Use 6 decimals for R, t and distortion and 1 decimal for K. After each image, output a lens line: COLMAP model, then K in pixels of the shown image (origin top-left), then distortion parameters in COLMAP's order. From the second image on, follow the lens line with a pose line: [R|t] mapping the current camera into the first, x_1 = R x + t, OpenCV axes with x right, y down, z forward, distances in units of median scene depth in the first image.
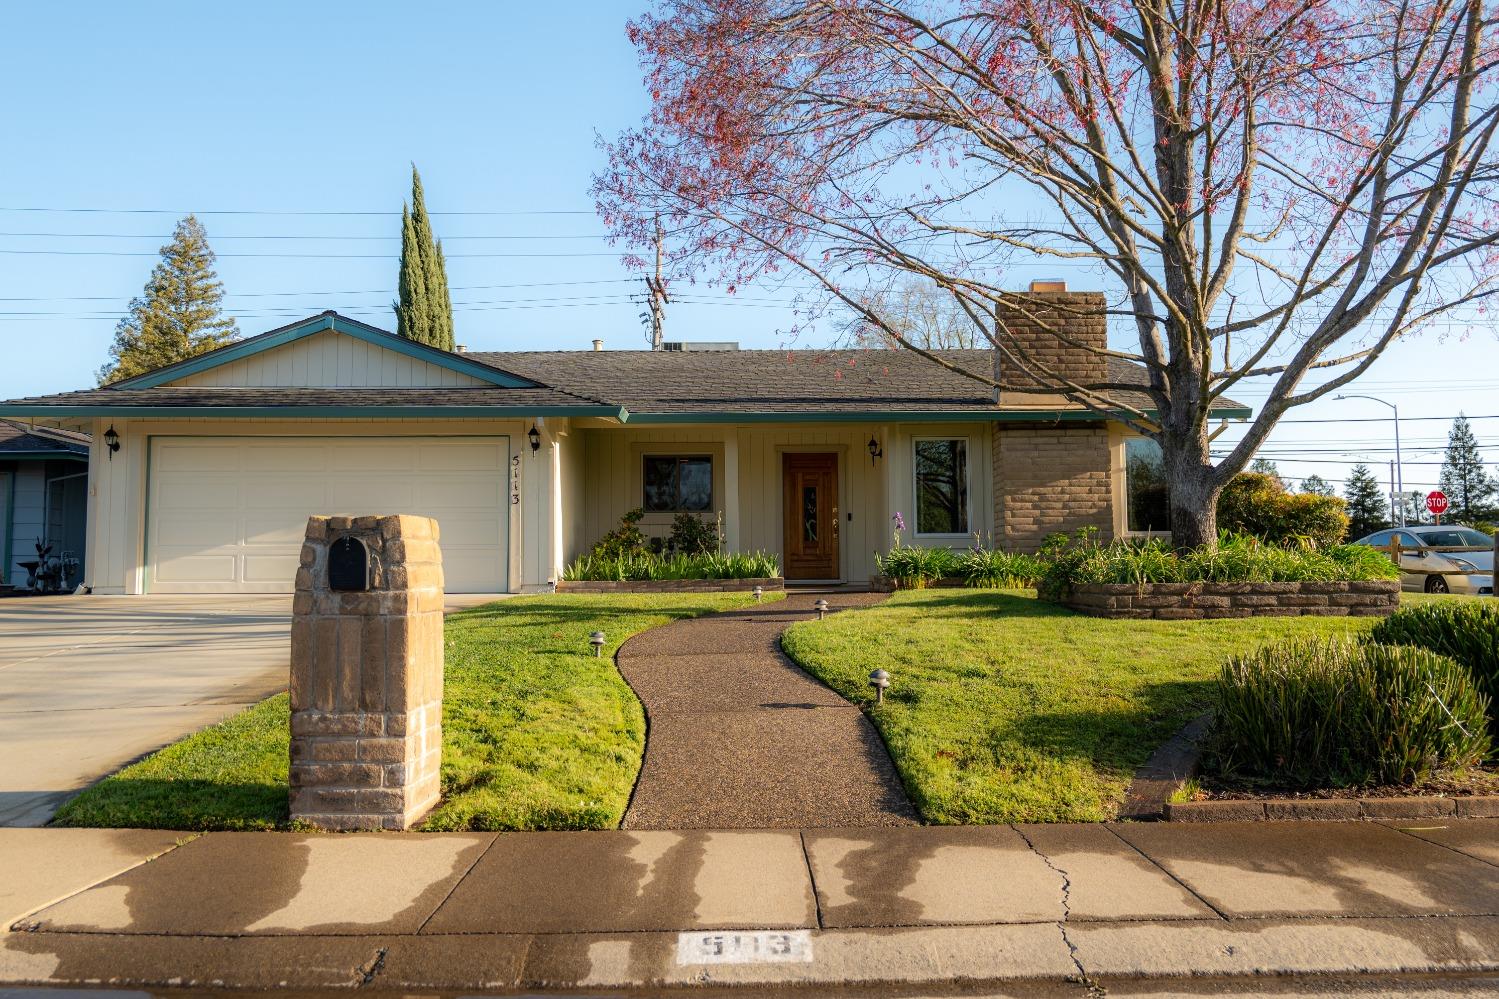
lens RADIAL K [[1109.7, 0, 749.5], [0, 1109.7, 499.5], [0, 0, 1]] dist [-0.003839, -0.002843]
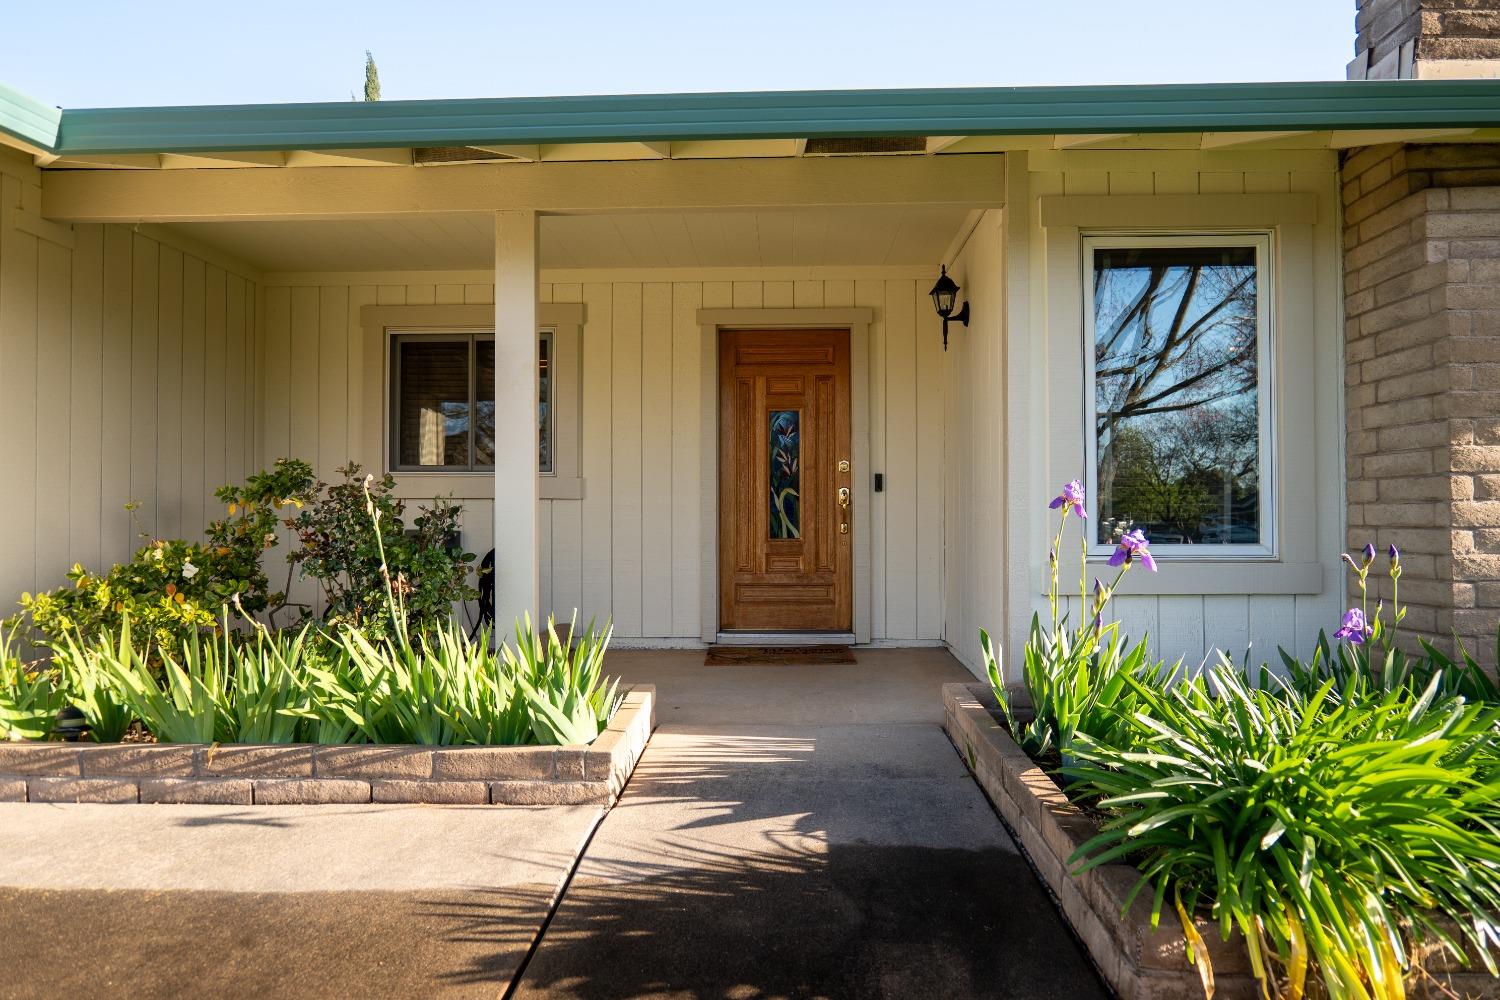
lens RADIAL K [[885.6, 0, 744.1], [0, 885.6, 497.7], [0, 0, 1]] dist [-0.036305, 0.025372]
pose [[0.998496, 0.005226, -0.054582, 0.067343], [-0.002309, 0.998573, 0.053361, 0.004450], [0.054783, -0.053155, 0.997082, 0.772475]]
